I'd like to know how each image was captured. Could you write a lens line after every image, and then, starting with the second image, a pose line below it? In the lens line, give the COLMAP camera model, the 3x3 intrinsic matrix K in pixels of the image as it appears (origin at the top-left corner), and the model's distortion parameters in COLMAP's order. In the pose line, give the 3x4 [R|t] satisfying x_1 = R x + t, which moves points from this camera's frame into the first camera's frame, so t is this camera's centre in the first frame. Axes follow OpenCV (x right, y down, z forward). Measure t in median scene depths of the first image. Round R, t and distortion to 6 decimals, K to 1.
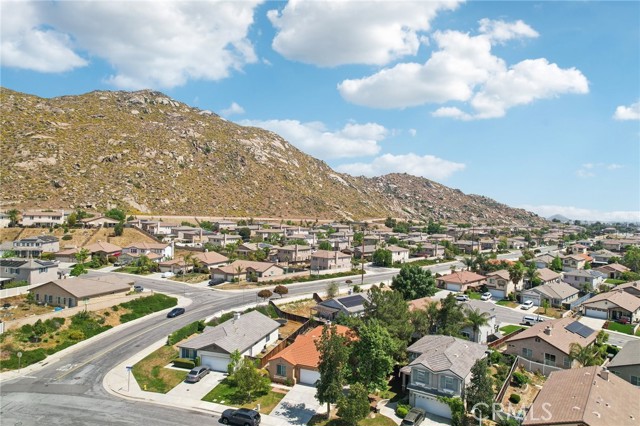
lens RADIAL K [[415.7, 0, 320.2], [0, 415.7, 212.4], [0, 0, 1]] dist [0.005604, 0.005268]
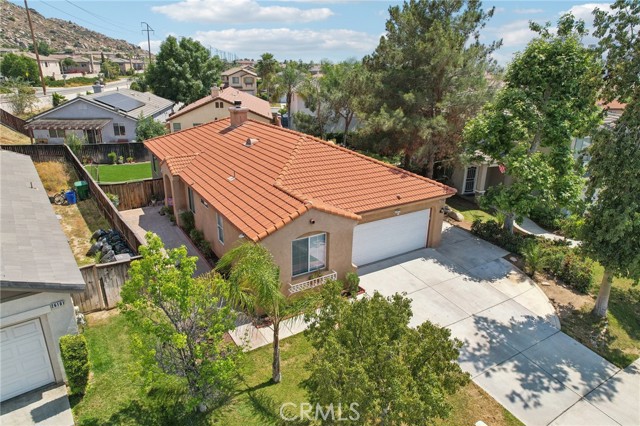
lens RADIAL K [[415.7, 0, 319.1], [0, 415.7, 213.8], [0, 0, 1]] dist [0.005604, 0.005268]
pose [[0.597178, -0.279987, 0.751655, -0.093916], [0.001667, 0.937530, 0.347900, 0.093945], [-0.802107, -0.206505, 0.560339, 0.298471]]
